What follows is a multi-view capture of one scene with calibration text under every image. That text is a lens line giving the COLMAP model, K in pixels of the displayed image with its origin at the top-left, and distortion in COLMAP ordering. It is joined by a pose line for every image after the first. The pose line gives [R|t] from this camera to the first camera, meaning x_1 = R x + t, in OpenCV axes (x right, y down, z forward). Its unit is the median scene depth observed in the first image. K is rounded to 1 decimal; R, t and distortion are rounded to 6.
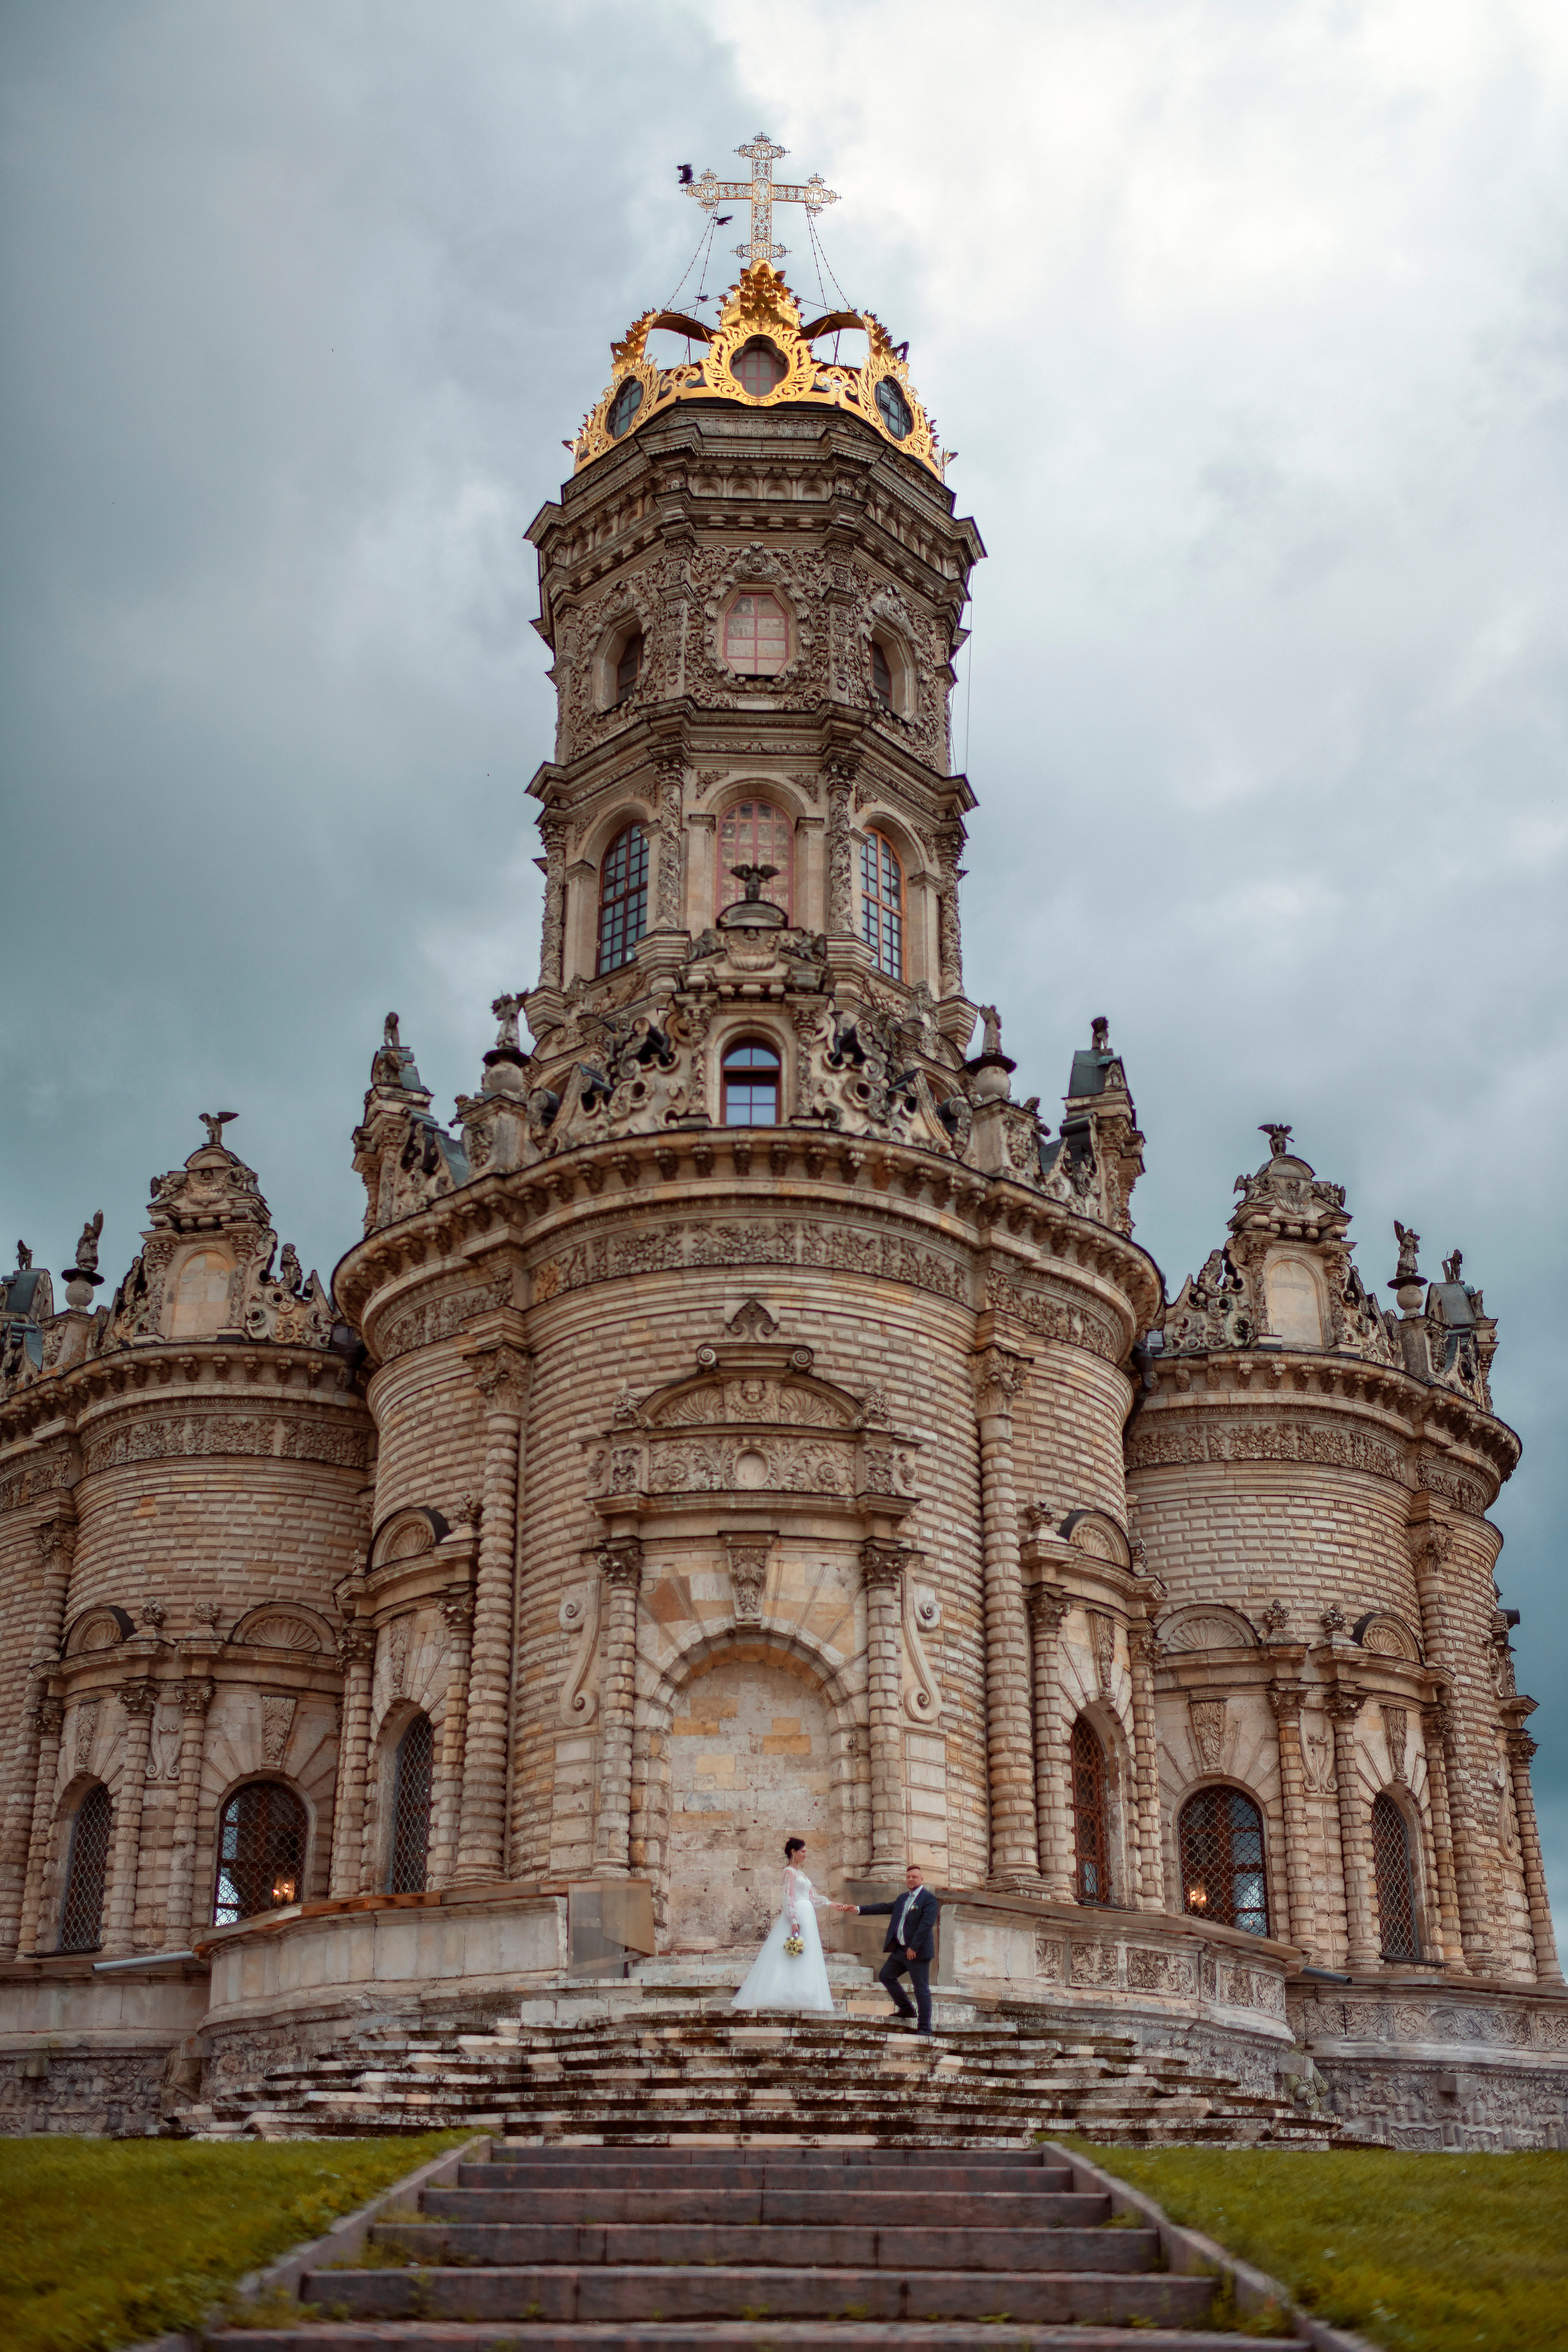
lens RADIAL K [[2299.7, 0, 741.4], [0, 2299.7, 1174.6], [0, 0, 1]] dist [-0.089261, 0.170456]
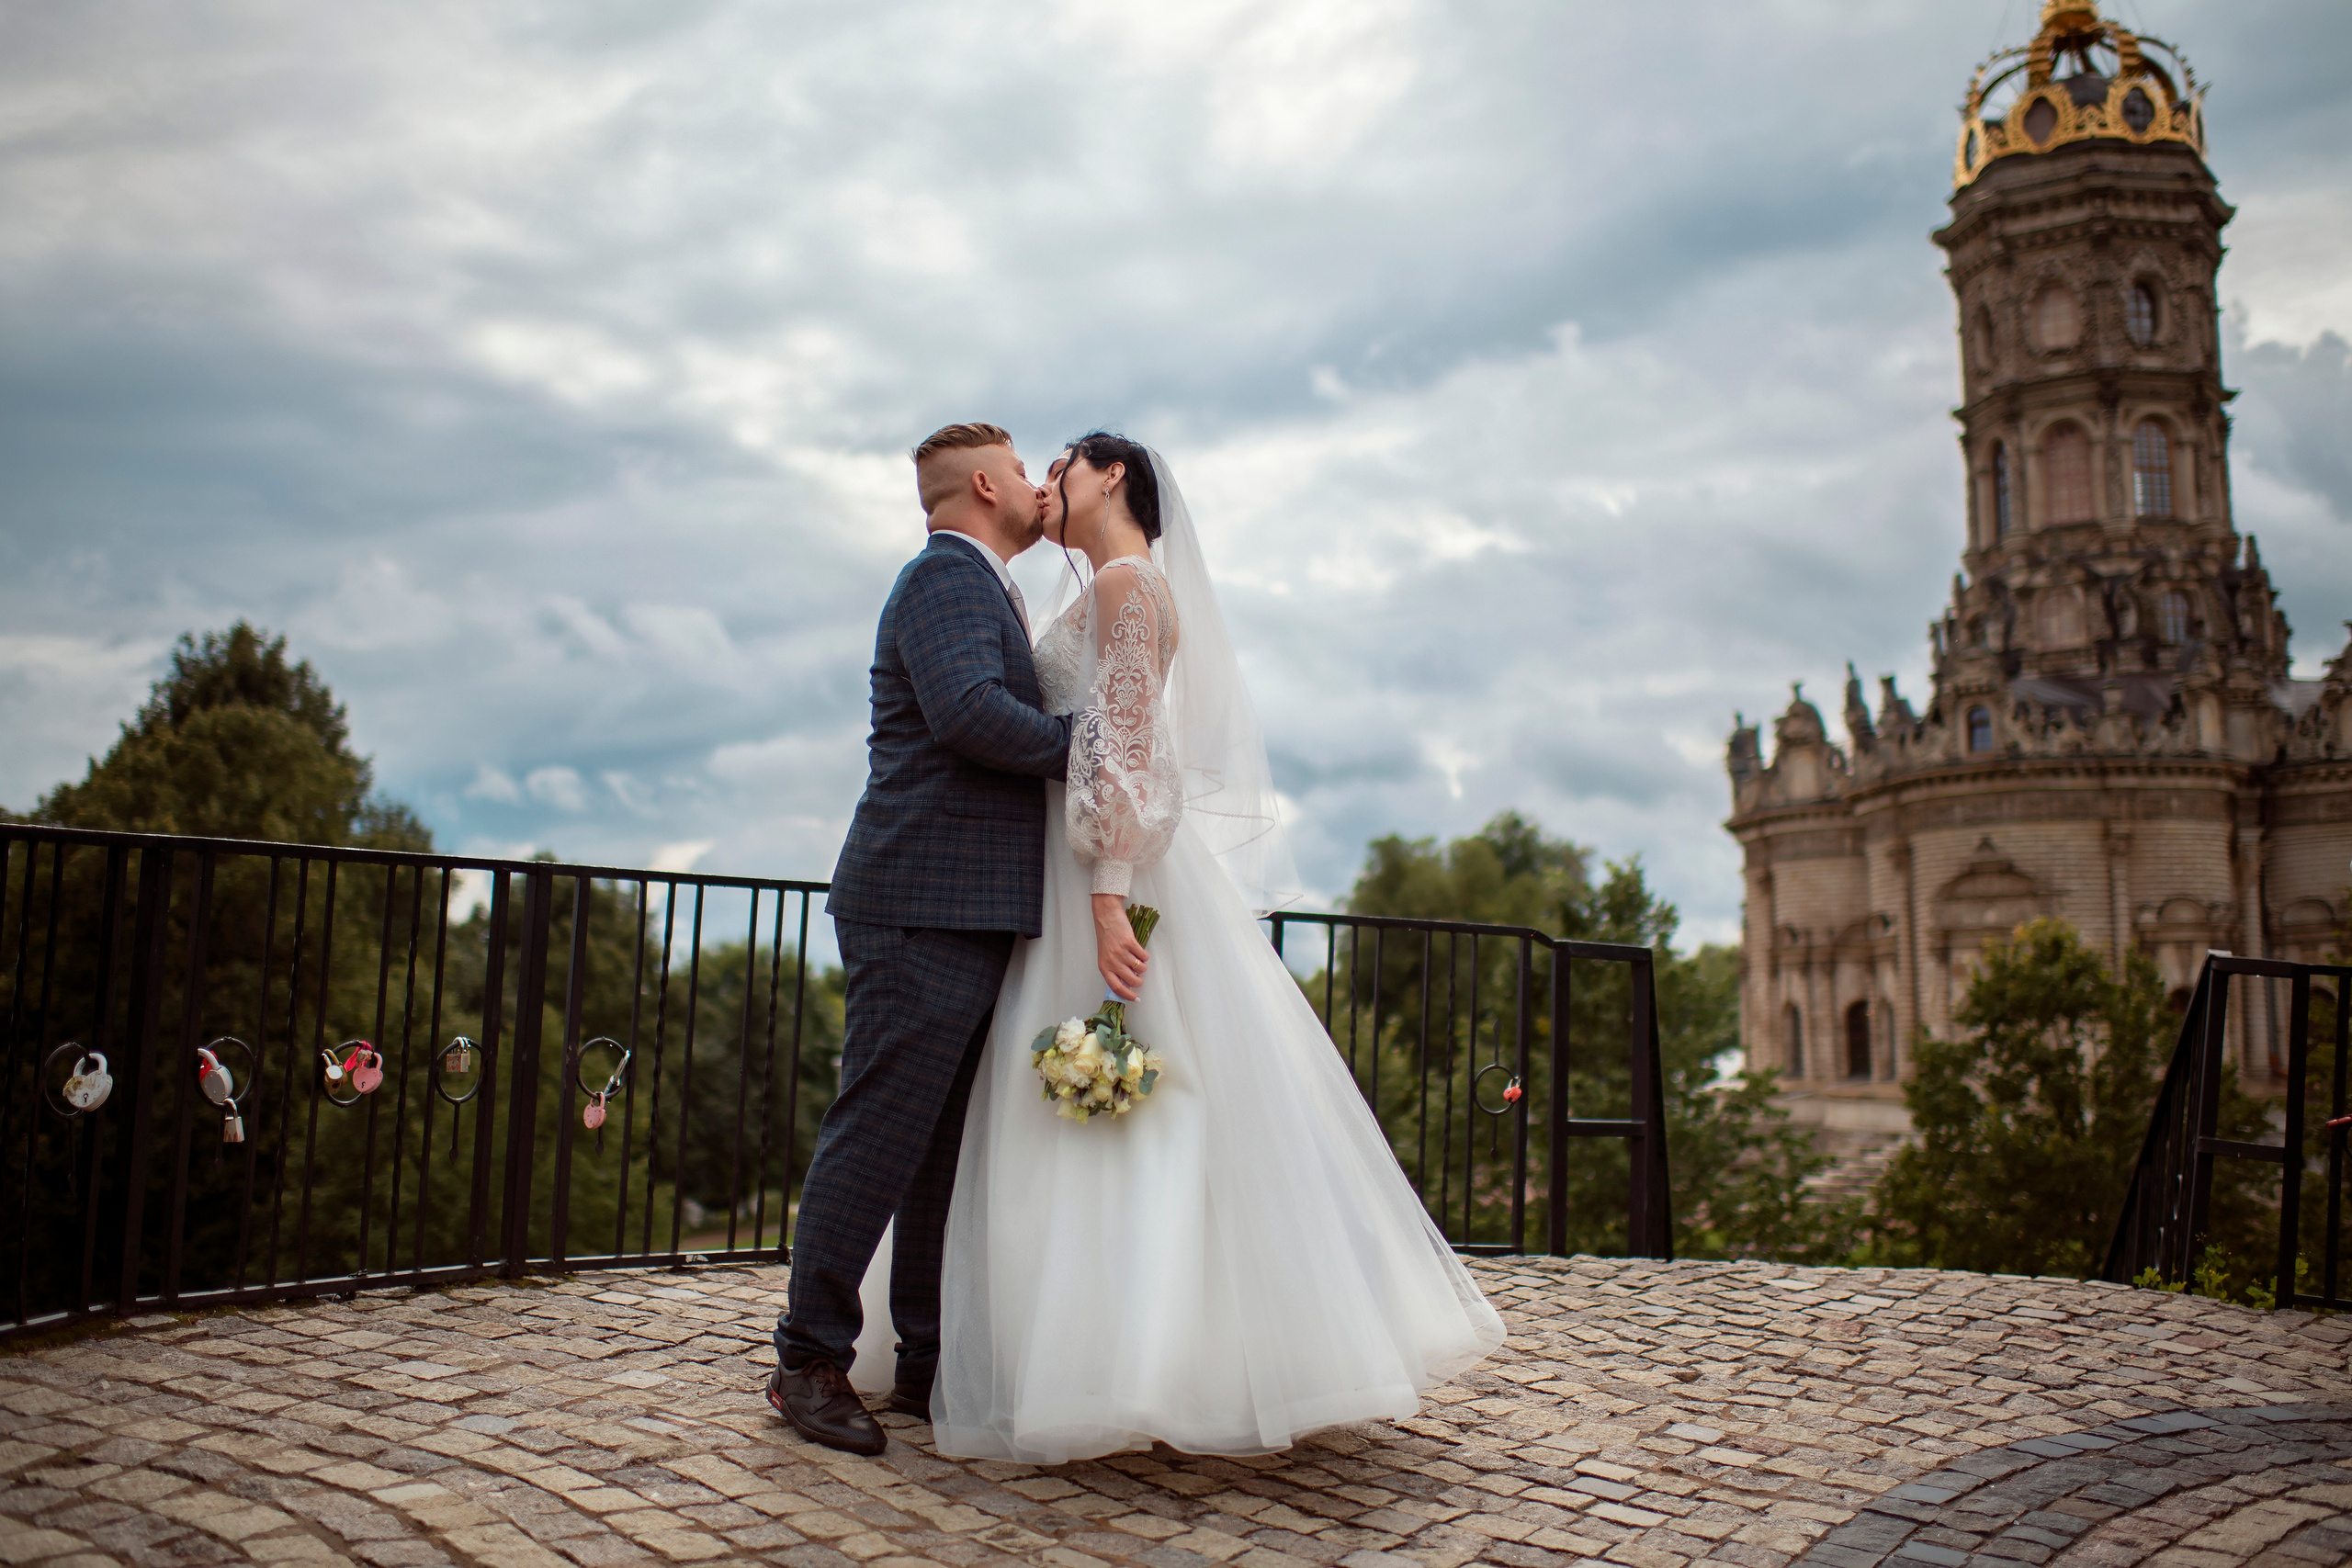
lens RADIAL K [[2261.6, 0, 1182.7], [0, 2261.6, 725.0], [0, 0, 1]] dist [-0.037346, -0.008975]
pose [[0.775765, -0.100407, -0.622982, 0.720506], [0.285243, 0.936435, 0.204270, -0.671305], [0.562872, -0.336167, 0.755094, -1.026199]]
